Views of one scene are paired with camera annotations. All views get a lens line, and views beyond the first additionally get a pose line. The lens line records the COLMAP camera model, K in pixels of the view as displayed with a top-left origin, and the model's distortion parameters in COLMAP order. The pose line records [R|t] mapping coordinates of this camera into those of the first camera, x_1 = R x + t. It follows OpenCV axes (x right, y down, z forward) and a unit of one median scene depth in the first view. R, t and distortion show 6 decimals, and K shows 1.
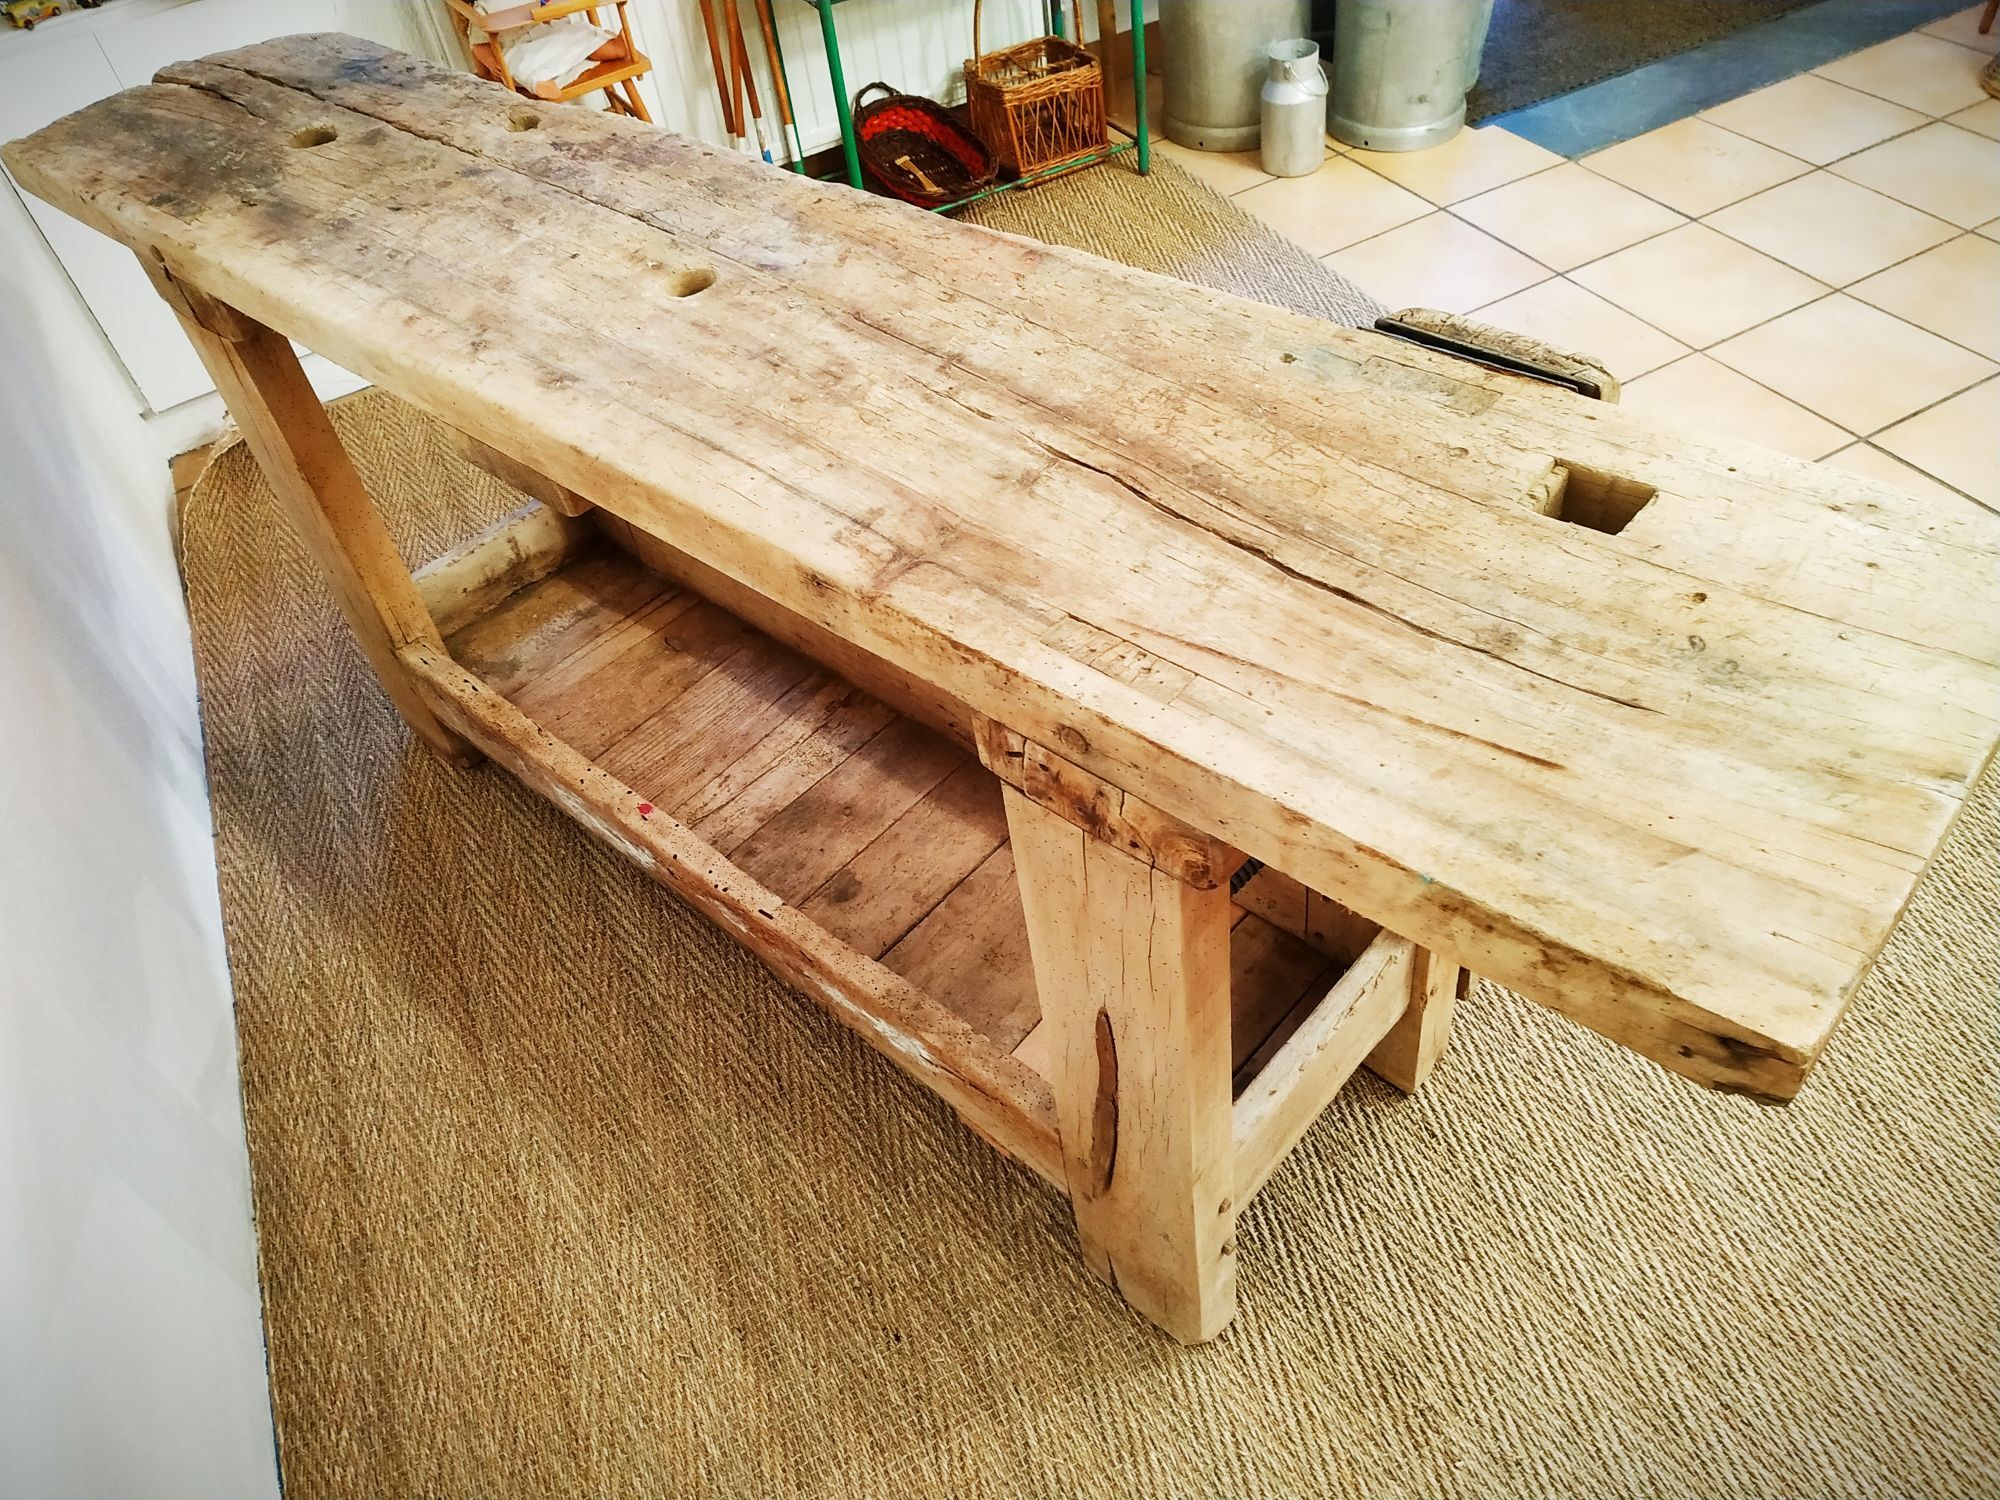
lens RADIAL K [[1461.6, 0, 991.8], [0, 1461.6, 760.0], [0, 0, 1]] dist [0.033538, -0.079736]
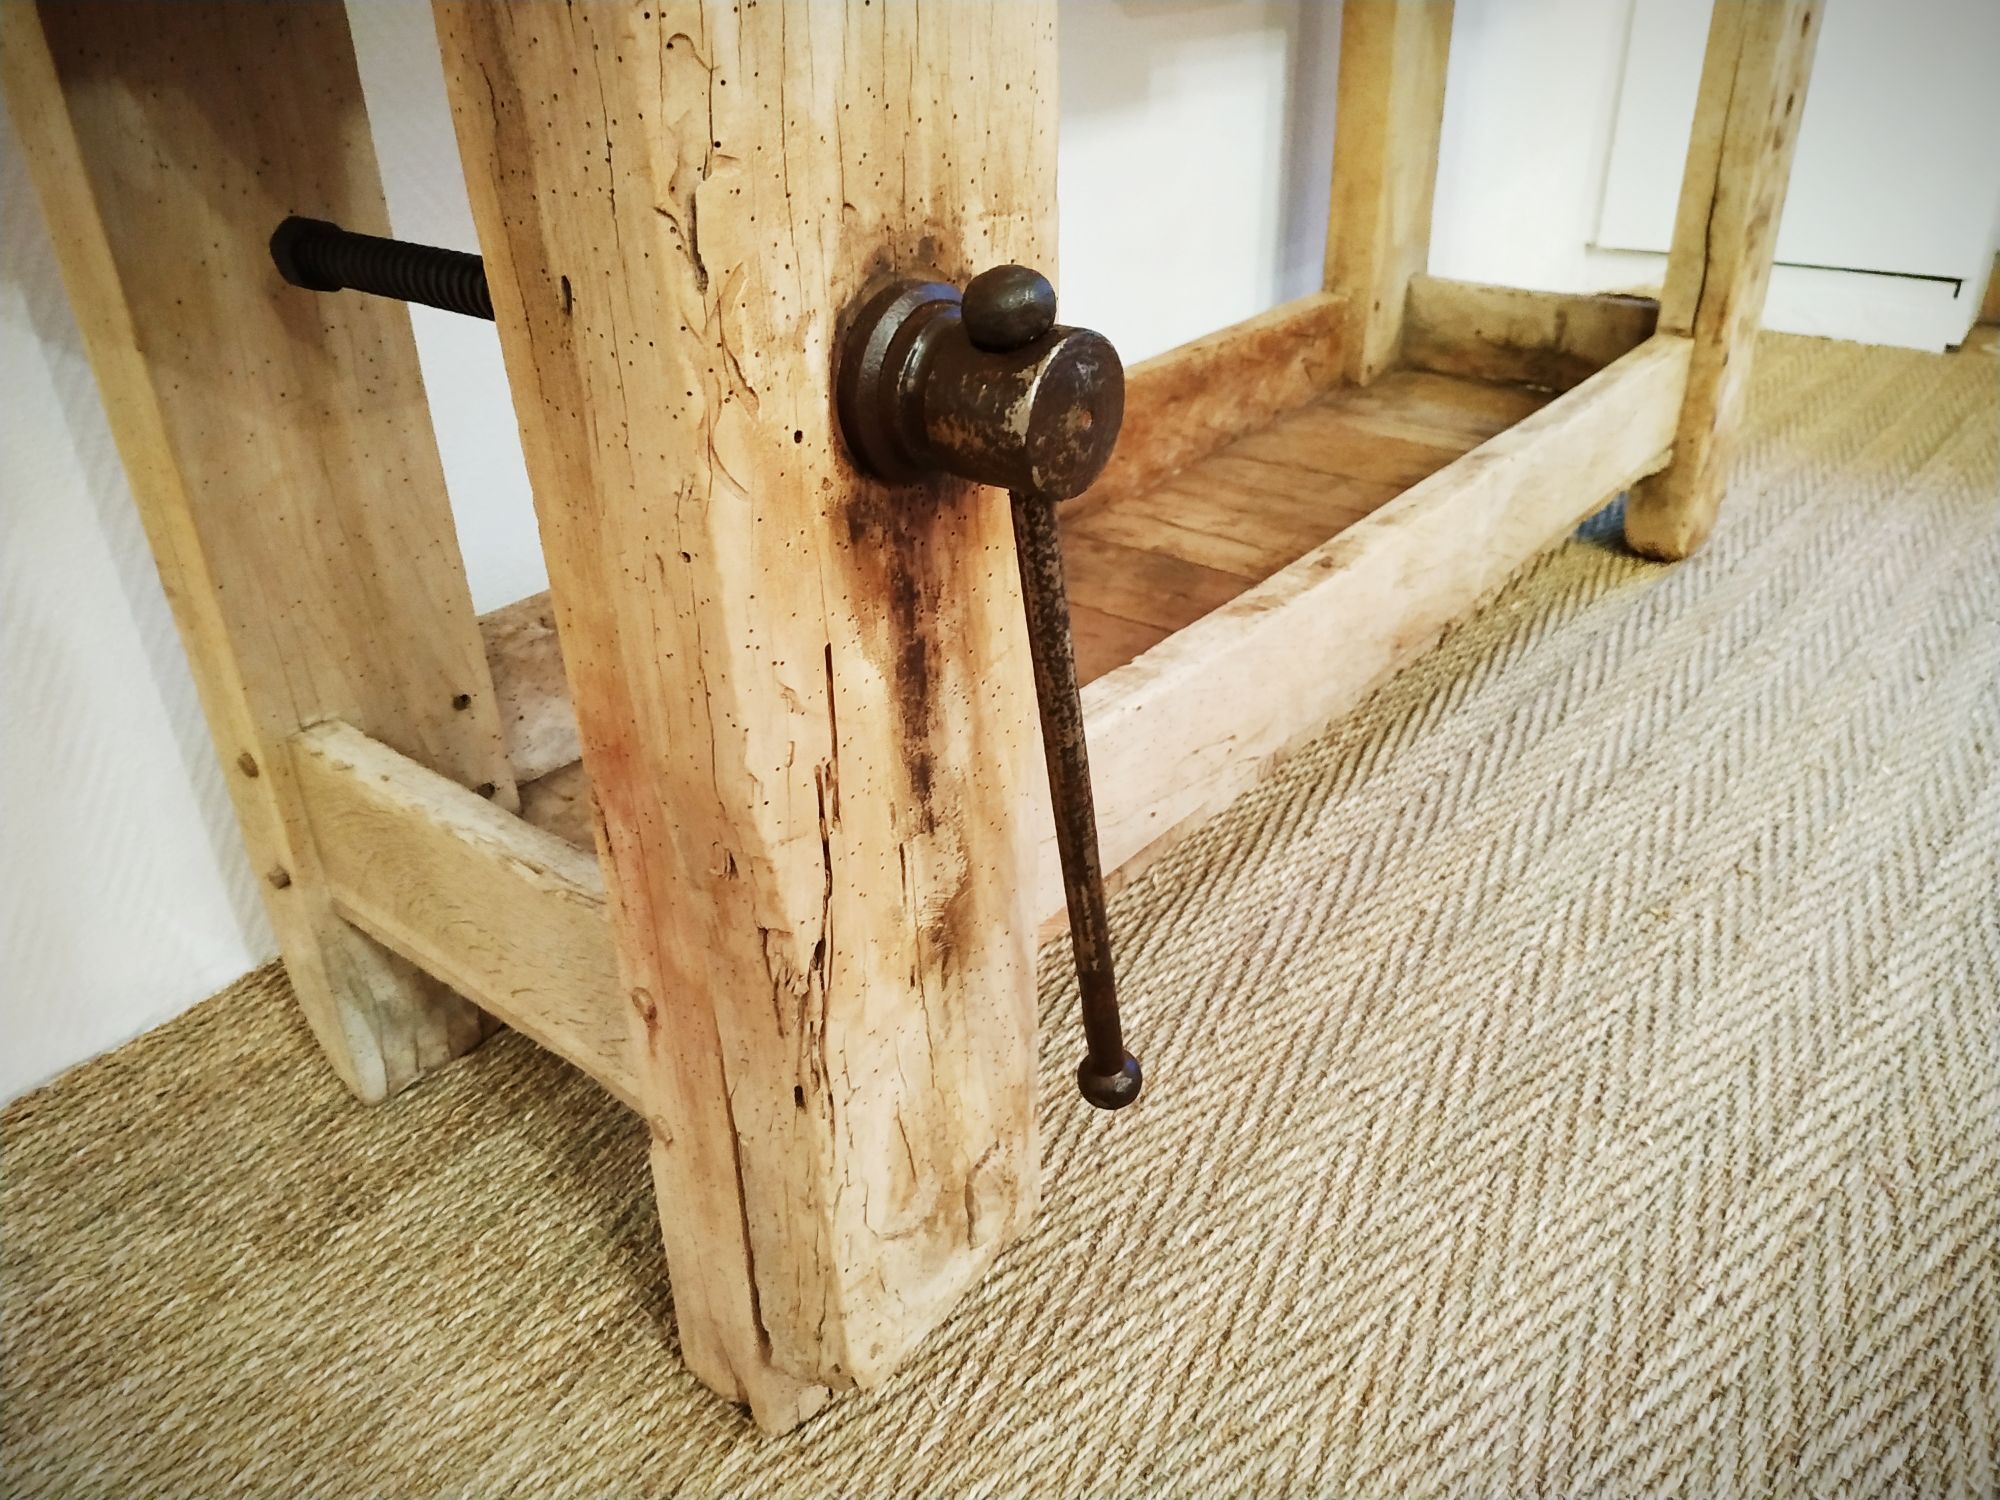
lens RADIAL K [[1467.6, 0, 992.8], [0, 1467.6, 761.5], [0, 0, 1]] dist [0.100877, -0.237198]
pose [[0.057857, 0.597601, -0.799703, 0.770250], [-0.696478, 0.598065, 0.396532, -0.204424], [0.715242, 0.534033, 0.450818, 1.031314]]
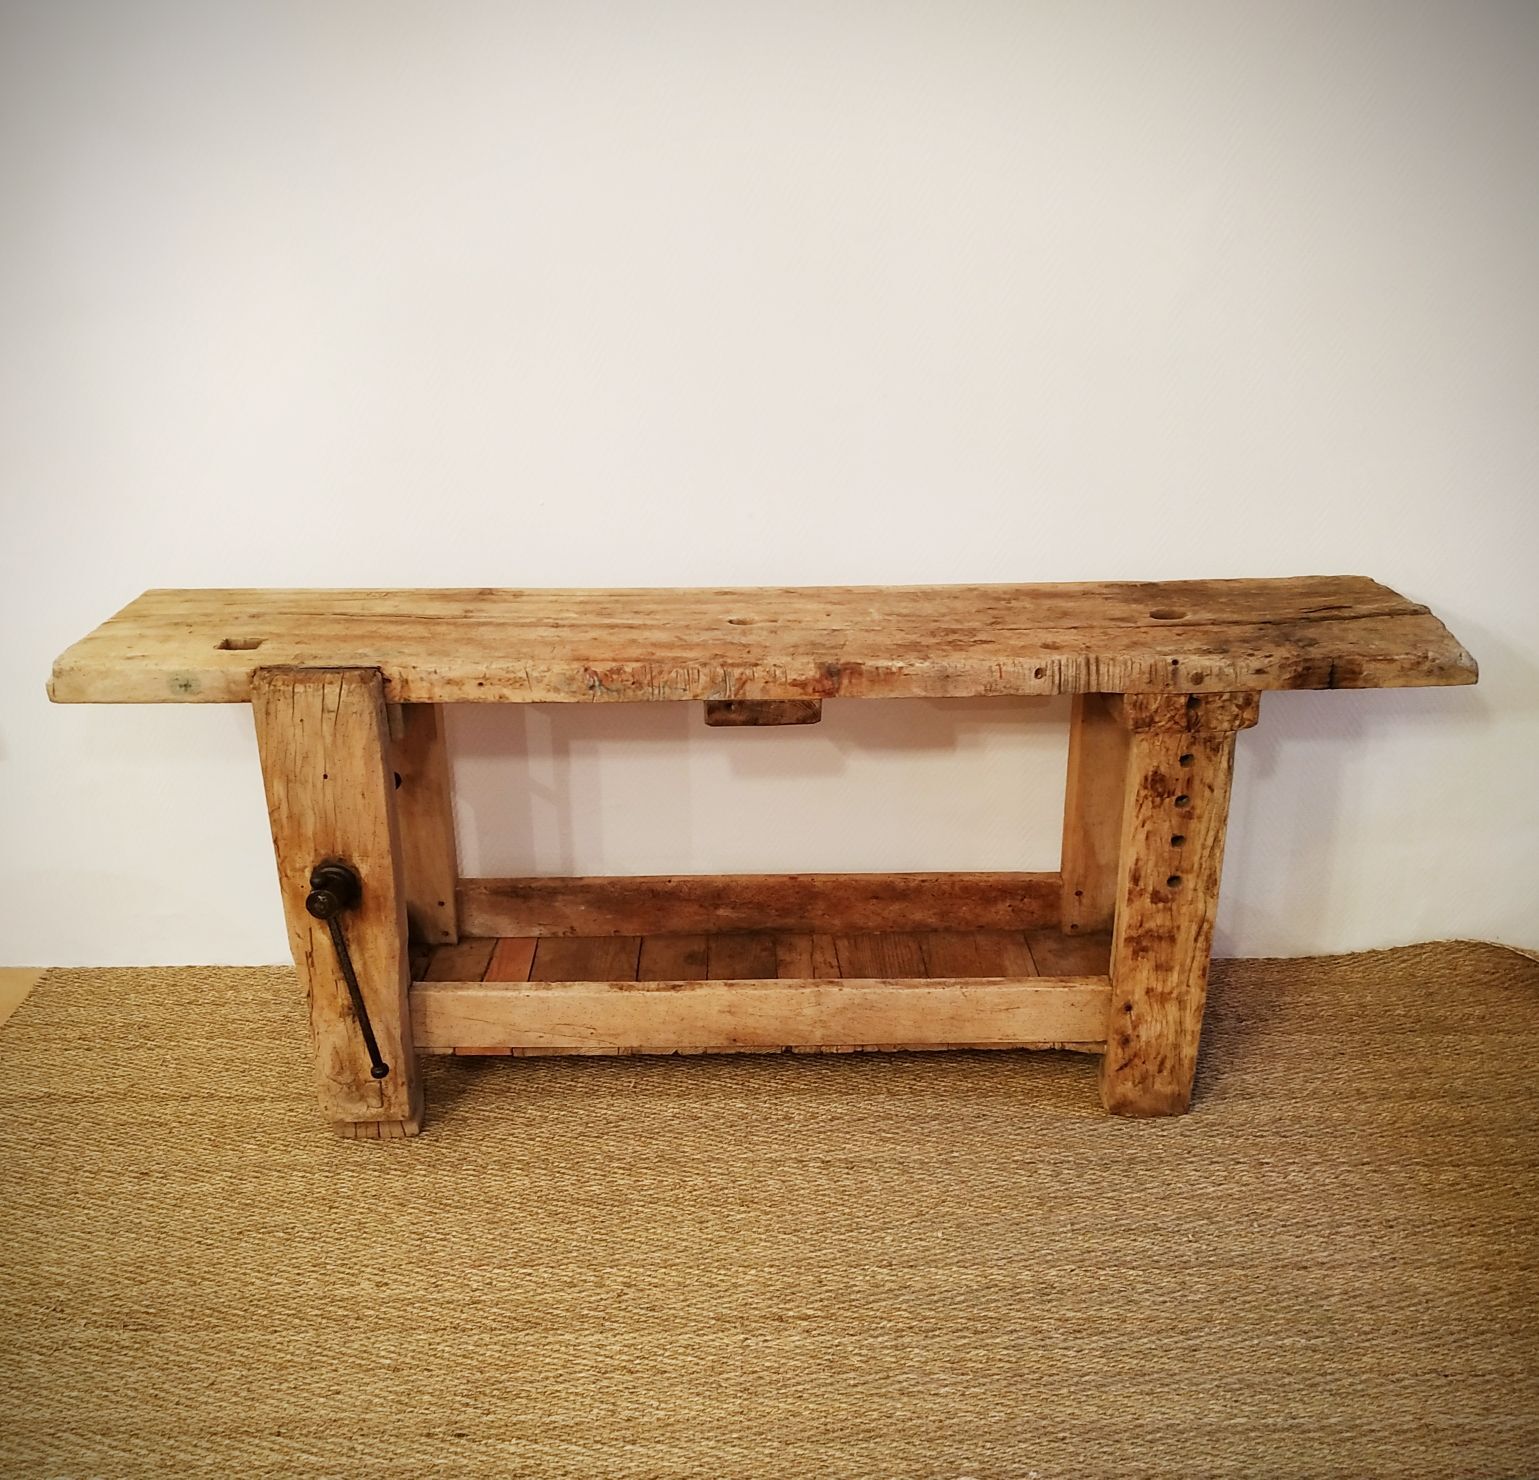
lens RADIAL K [[1418.5, 0, 744.5], [0, 1418.5, 750.7], [0, 0, 1]] dist [0.104532, -0.241766]
pose [[-0.726617, 0.379795, -0.572524, 0.994466], [-0.412995, 0.424499, 0.805751, -1.921371], [0.549056, 0.821922, -0.151595, 1.589760]]
